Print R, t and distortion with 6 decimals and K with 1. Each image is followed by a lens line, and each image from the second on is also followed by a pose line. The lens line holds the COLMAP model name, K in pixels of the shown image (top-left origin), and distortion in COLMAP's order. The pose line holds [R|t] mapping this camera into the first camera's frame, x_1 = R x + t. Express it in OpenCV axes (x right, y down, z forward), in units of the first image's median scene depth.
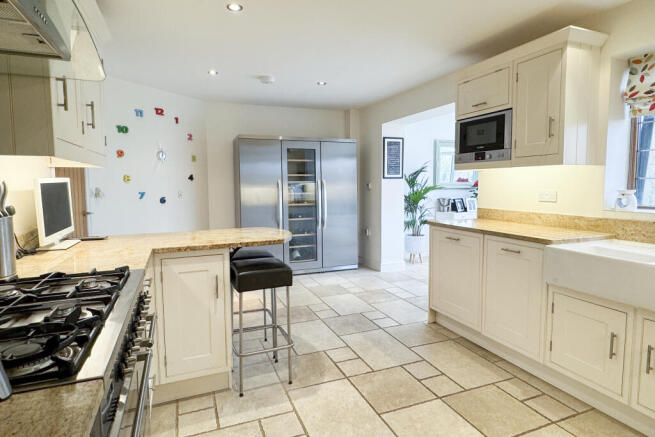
lens RADIAL K [[370.0, 0, 327.3], [0, 370.0, 215.9], [0, 0, 1]] dist [-0.014184, 0.000956]
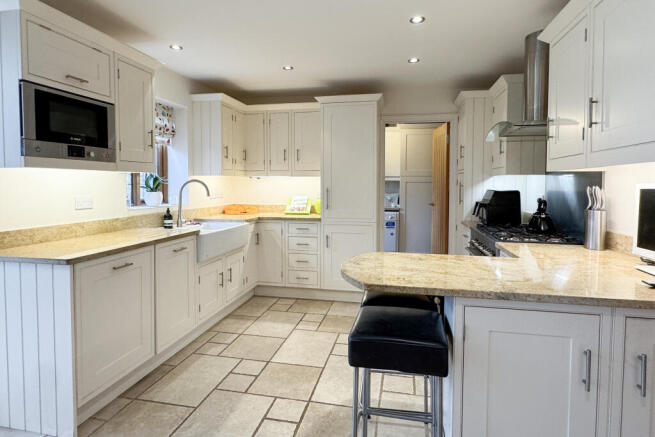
lens RADIAL K [[370.0, 0, 323.8], [0, 370.0, 200.6], [0, 0, 1]] dist [-0.014184, 0.000956]
pose [[-0.831497, -0.018926, 0.555206, -0.419295], [0.053553, 0.992034, 0.114021, -0.137194], [-0.552942, 0.124541, -0.823860, 1.479814]]
